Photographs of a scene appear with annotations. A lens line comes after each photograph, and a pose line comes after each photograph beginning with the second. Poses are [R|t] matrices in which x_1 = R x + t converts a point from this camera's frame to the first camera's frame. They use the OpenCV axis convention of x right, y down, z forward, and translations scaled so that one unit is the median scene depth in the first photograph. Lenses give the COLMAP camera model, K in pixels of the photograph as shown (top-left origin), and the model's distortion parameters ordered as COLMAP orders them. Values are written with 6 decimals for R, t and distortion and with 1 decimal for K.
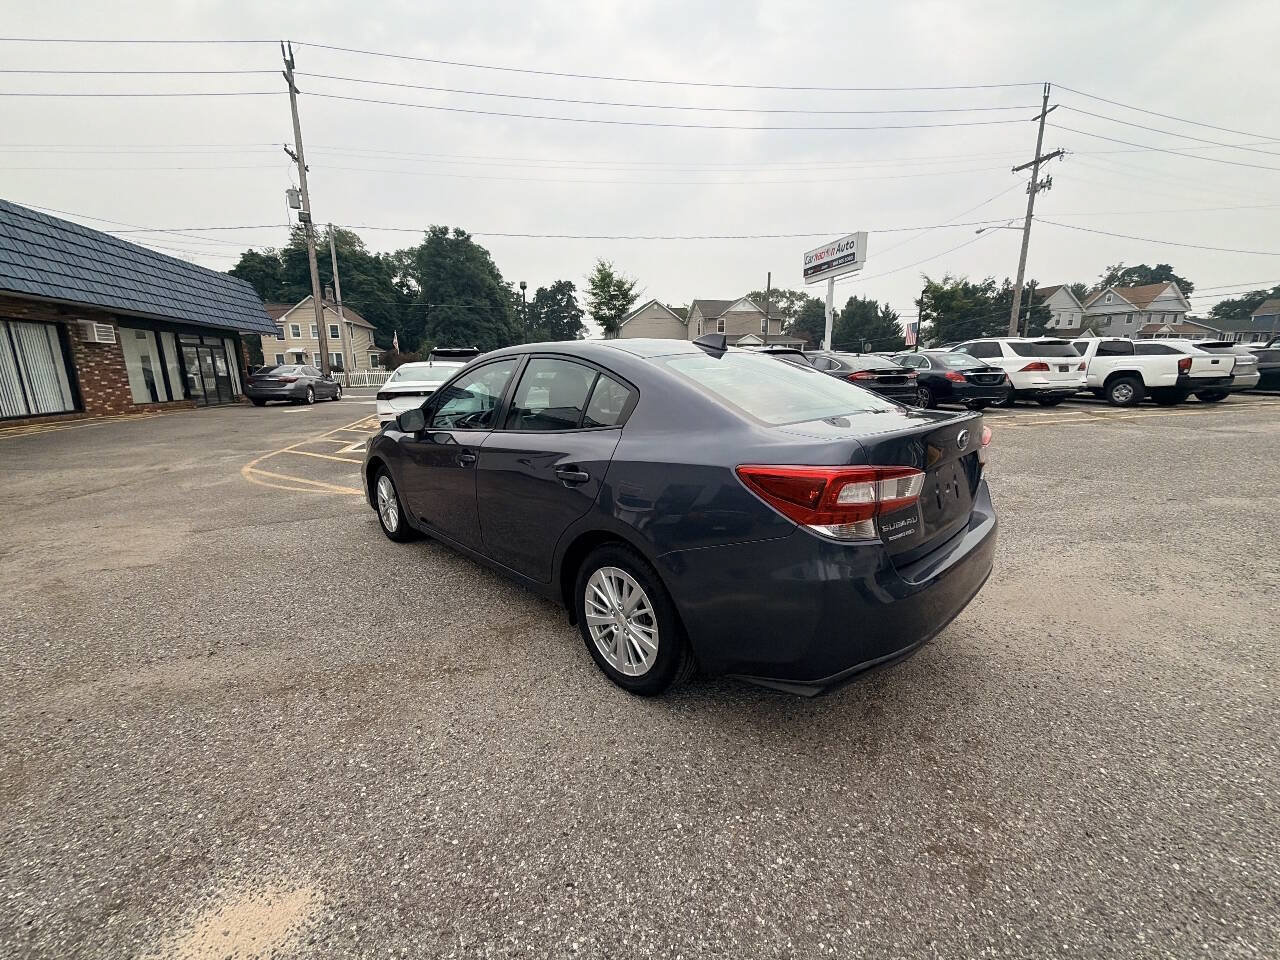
lens RADIAL K [[508.5, 0, 638.4], [0, 508.5, 478.7], [0, 0, 1]] dist [-0.000953, 0.000175]
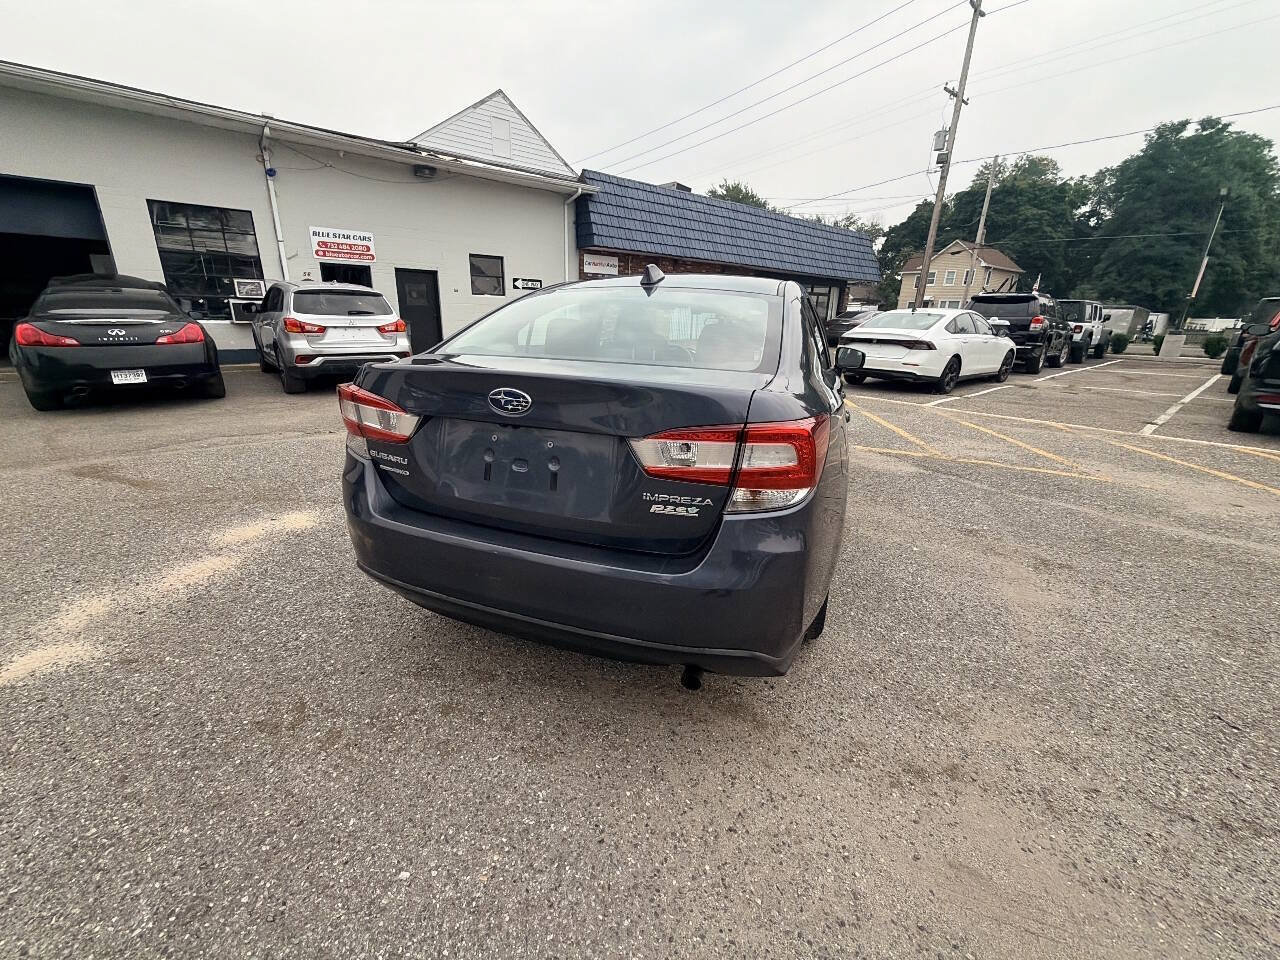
lens RADIAL K [[507.9, 0, 637.8], [0, 507.9, 479.2], [0, 0, 1]] dist [-0.000147, -0.000075]
pose [[0.439350, 0.300144, -0.846691, 0.169308], [-0.218673, 0.949913, 0.223265, -0.021420], [0.871294, 0.087057, 0.482978, 0.100596]]
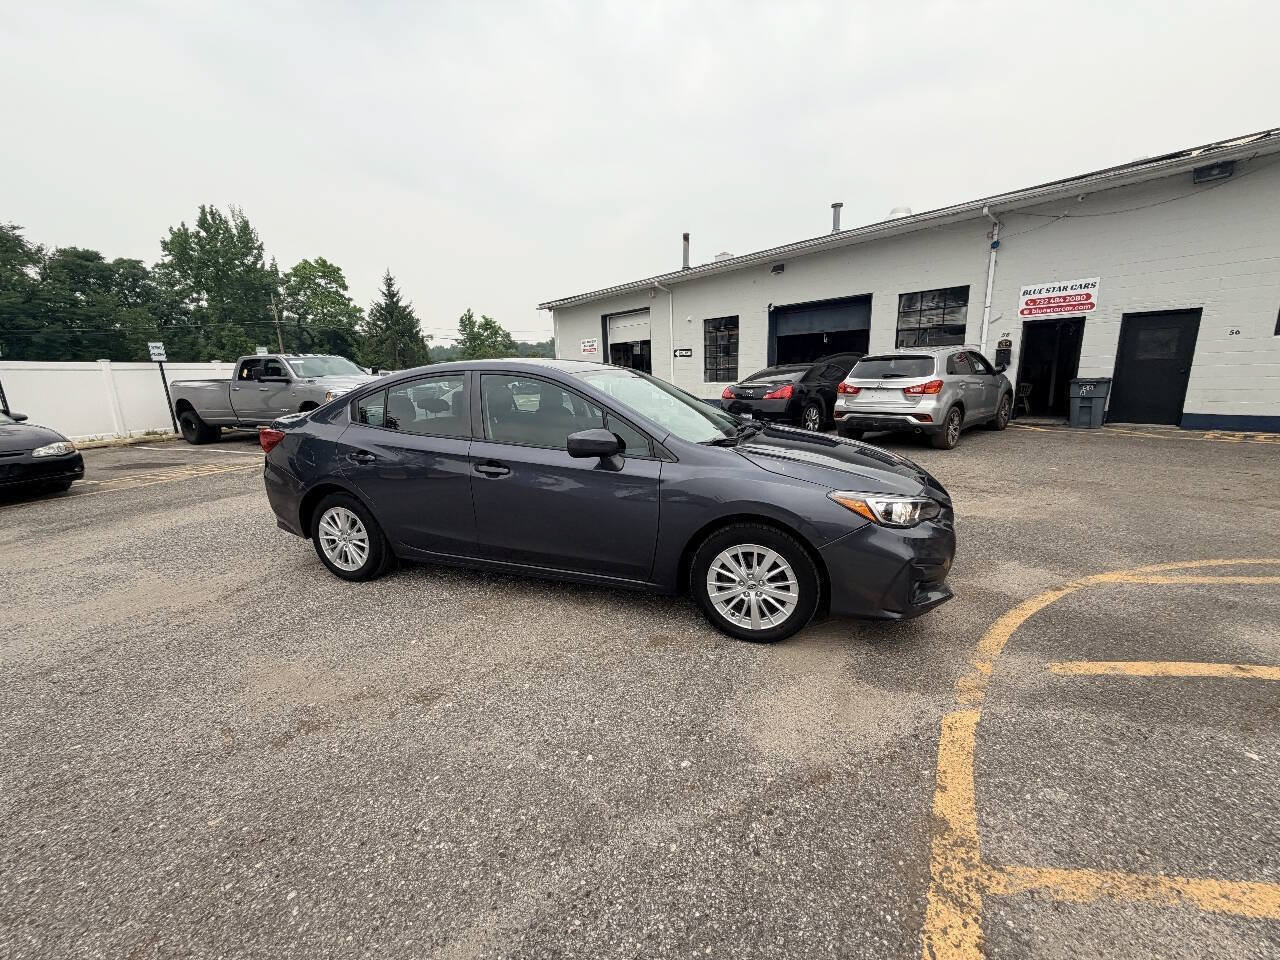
lens RADIAL K [[508.6, 0, 637.8], [0, 508.6, 478.5], [0, 0, 1]] dist [-0.000466, -0.000065]
pose [[-0.895148, 0.127772, -0.427064, 0.054837], [-0.055297, 0.918812, 0.390803, -0.102484], [0.442325, 0.373442, -0.815408, 0.454849]]
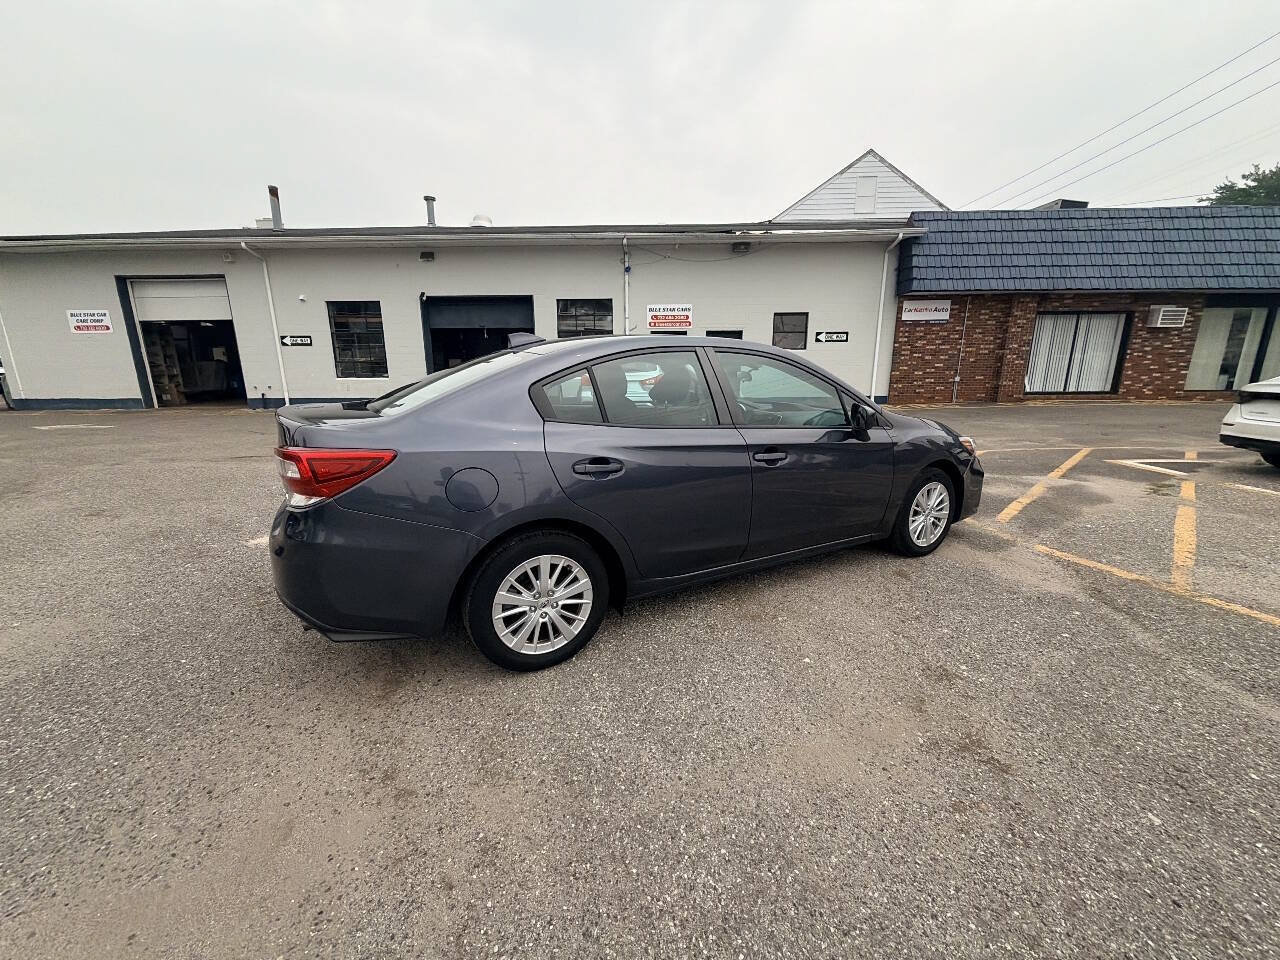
lens RADIAL K [[508.5, 0, 638.4], [0, 508.5, 478.7], [0, 0, 1]] dist [-0.000953, 0.000175]
pose [[-0.255417, 0.228757, -0.939379, 0.201849], [-0.195575, 0.939295, 0.281914, -0.059840], [0.946843, 0.255725, -0.195173, 0.261974]]
